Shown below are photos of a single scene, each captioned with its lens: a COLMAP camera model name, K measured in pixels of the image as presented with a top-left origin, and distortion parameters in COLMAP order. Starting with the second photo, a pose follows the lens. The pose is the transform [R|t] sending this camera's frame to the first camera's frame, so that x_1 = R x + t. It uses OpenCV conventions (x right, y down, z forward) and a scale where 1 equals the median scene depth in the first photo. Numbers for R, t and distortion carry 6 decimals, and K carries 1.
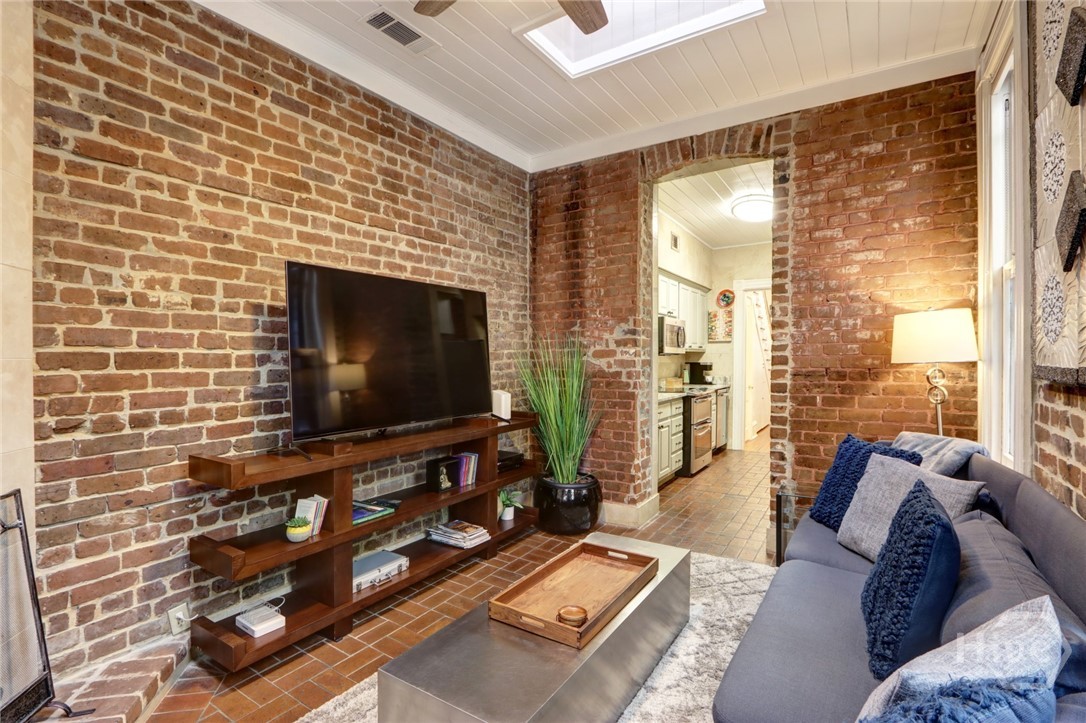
lens RADIAL K [[508.0, 0, 537.3], [0, 508.0, 362.2], [0, 0, 1]] dist [-0.009340, -0.000758]
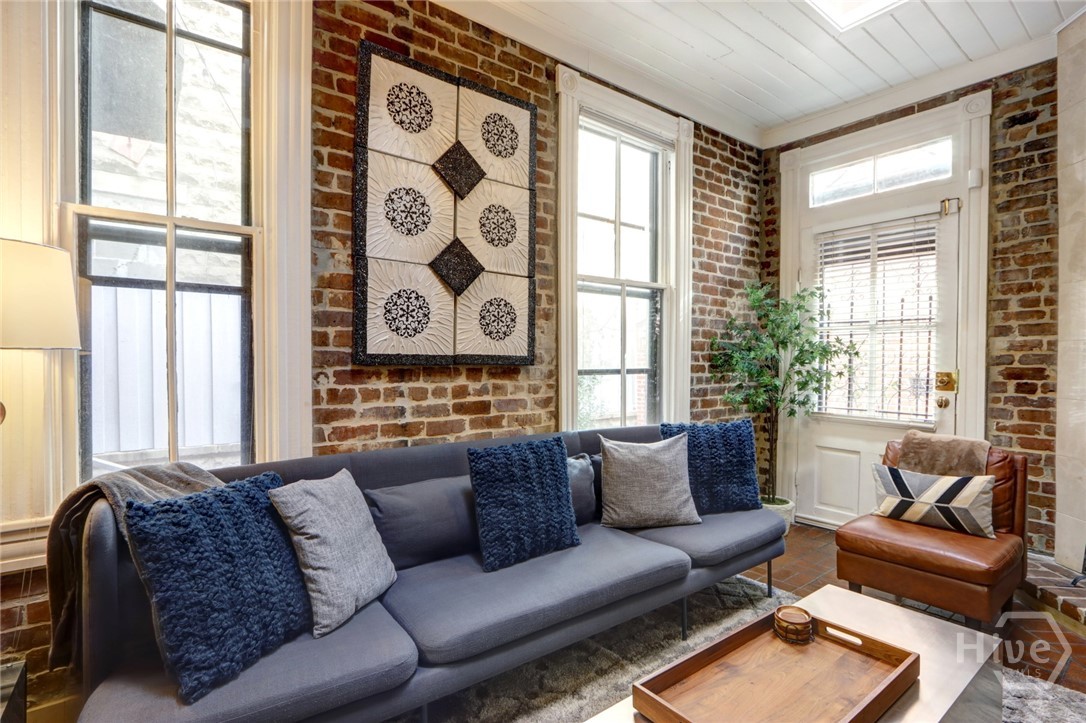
lens RADIAL K [[508.0, 0, 517.8], [0, 508.0, 369.6], [0, 0, 1]] dist [-0.009340, -0.000758]
pose [[-0.926758, 0.009185, 0.375546, 0.202389], [0.012873, 0.999890, 0.007312, 0.040426], [-0.375438, 0.011611, -0.926775, 2.069102]]
